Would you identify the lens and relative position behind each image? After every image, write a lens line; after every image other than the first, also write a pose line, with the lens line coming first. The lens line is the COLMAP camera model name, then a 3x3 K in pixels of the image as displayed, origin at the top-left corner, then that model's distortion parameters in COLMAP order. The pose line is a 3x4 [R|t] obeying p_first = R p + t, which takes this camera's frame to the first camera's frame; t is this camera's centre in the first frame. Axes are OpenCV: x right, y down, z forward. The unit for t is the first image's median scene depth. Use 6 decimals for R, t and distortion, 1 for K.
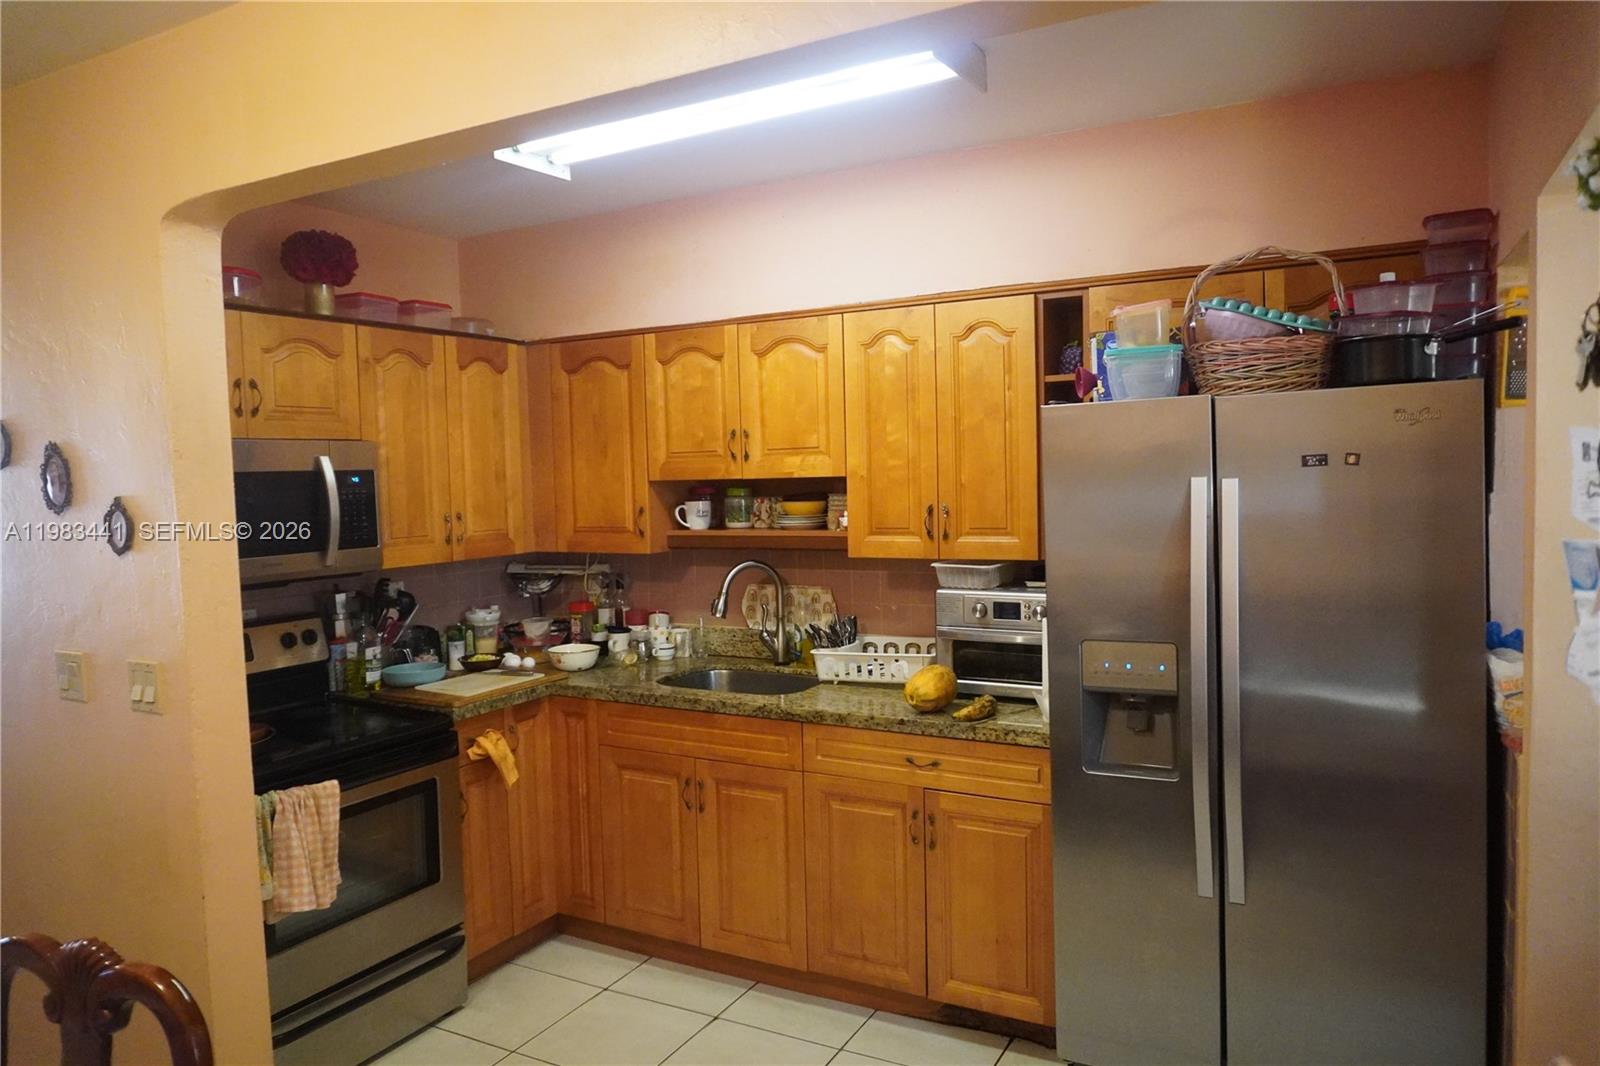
lens RADIAL K [[1070.4, 0, 802.4], [0, 1070.4, 535.8], [0, 0, 1]] dist [-0.043376, 0.034783]
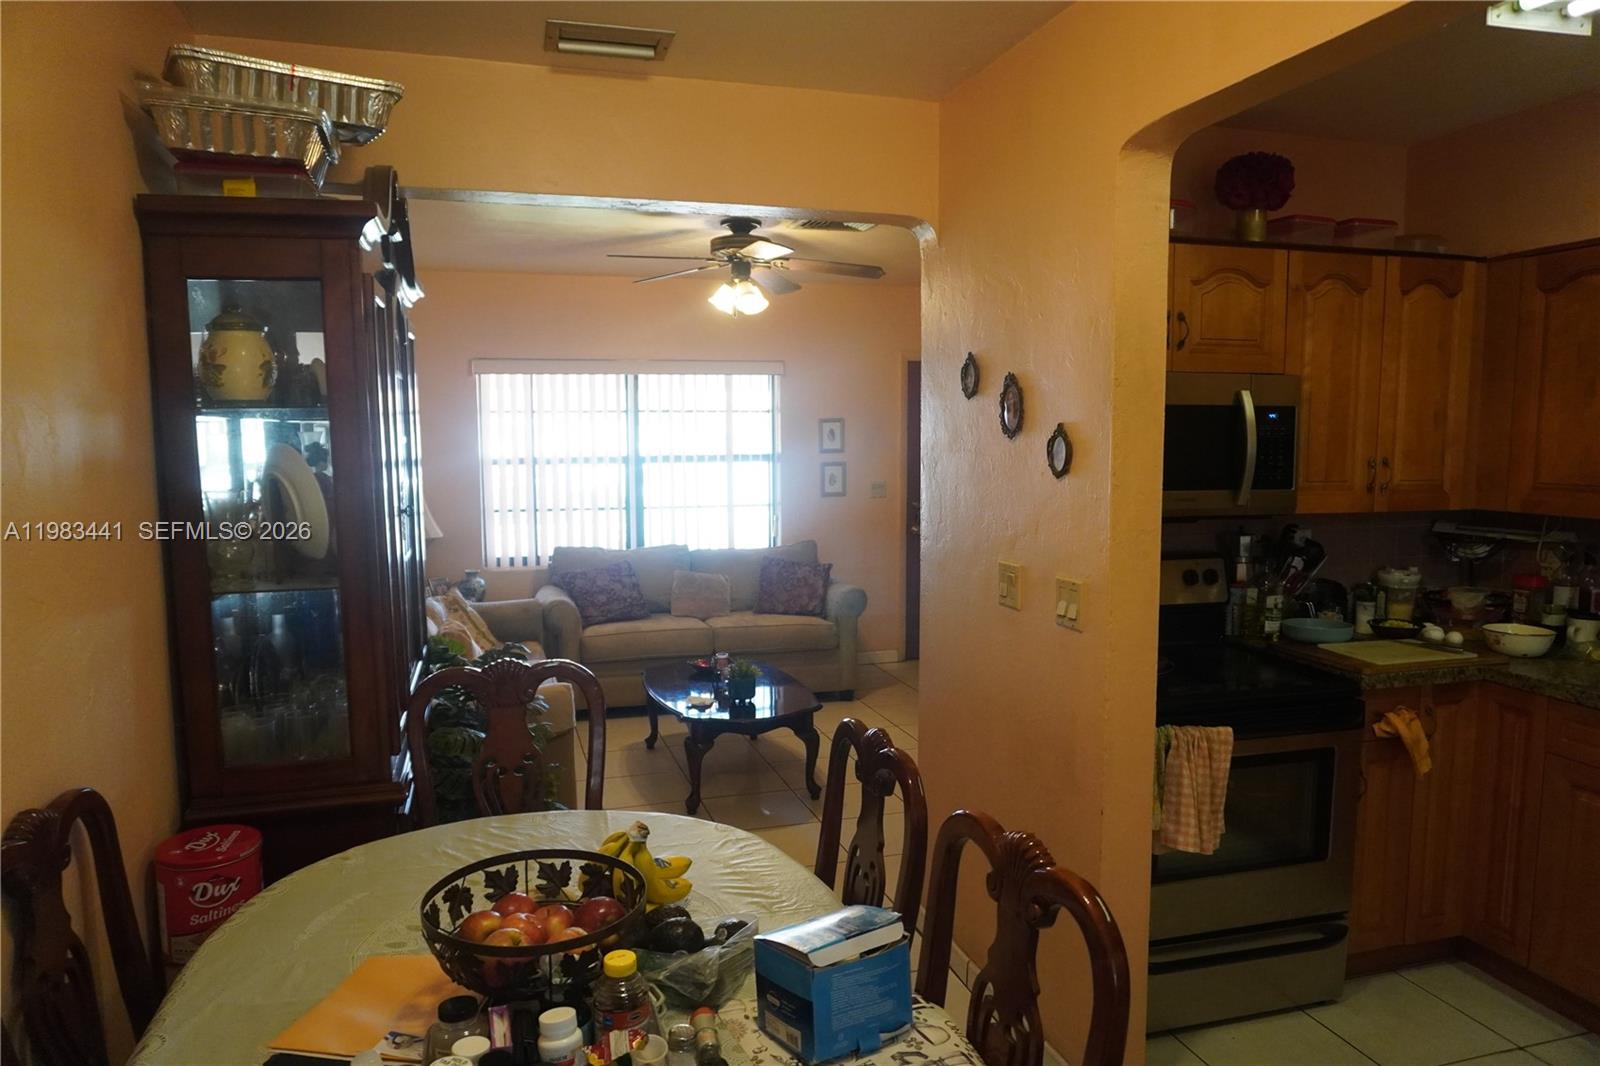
lens RADIAL K [[1070.4, 0, 802.4], [0, 1070.4, 535.8], [0, 0, 1]] dist [-0.043376, 0.034783]
pose [[0.708962, 0.094672, -0.698863, -0.047994], [-0.061562, 0.995474, 0.072401, 0.009549], [0.702554, -0.008306, 0.711582, 0.035807]]
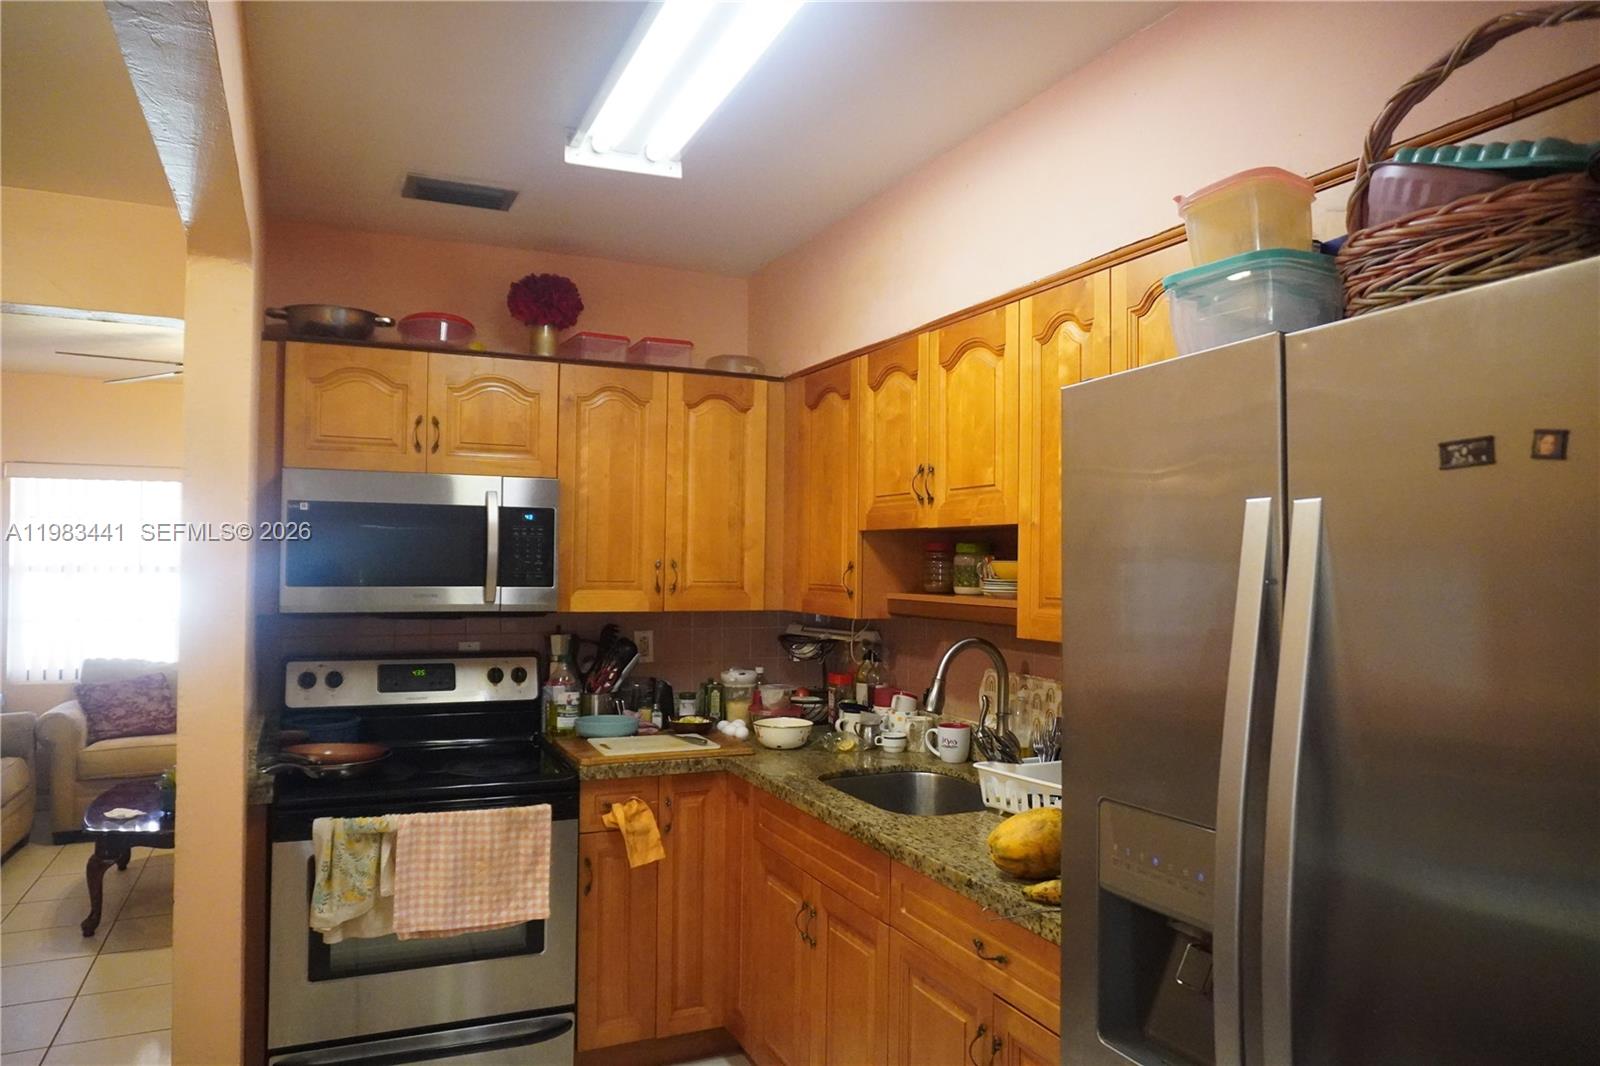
lens RADIAL K [[1073.2, 0, 794.7], [0, 1073.2, 538.6], [0, 0, 1]] dist [-0.045819, 0.041192]
pose [[0.800405, 0.024085, -0.598975, 0.348540], [-0.069771, 0.996145, -0.053179, 0.002754], [0.595385, 0.084356, 0.799000, 0.337051]]
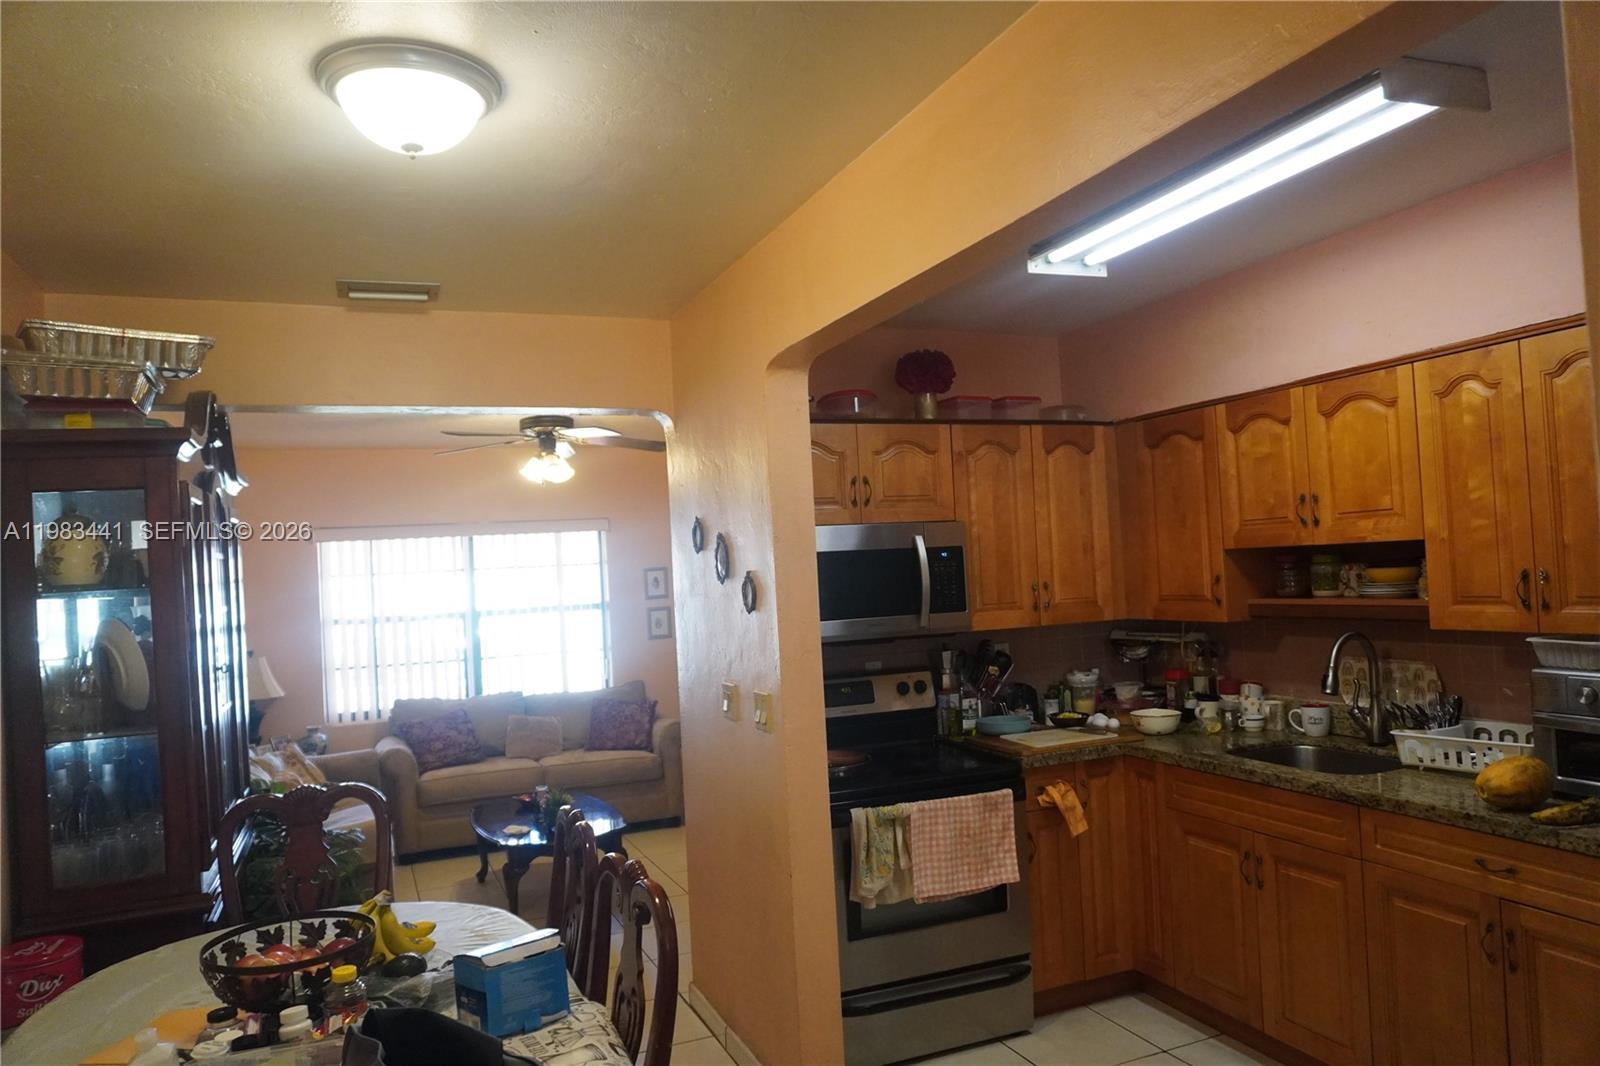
lens RADIAL K [[1070.4, 0, 802.4], [0, 1070.4, 535.8], [0, 0, 1]] dist [-0.043376, 0.034783]
pose [[0.781303, -0.031854, -0.623339, 0.187672], [-0.009564, 0.997969, -0.062986, 0.002978], [0.624079, 0.055173, 0.779411, -0.029055]]
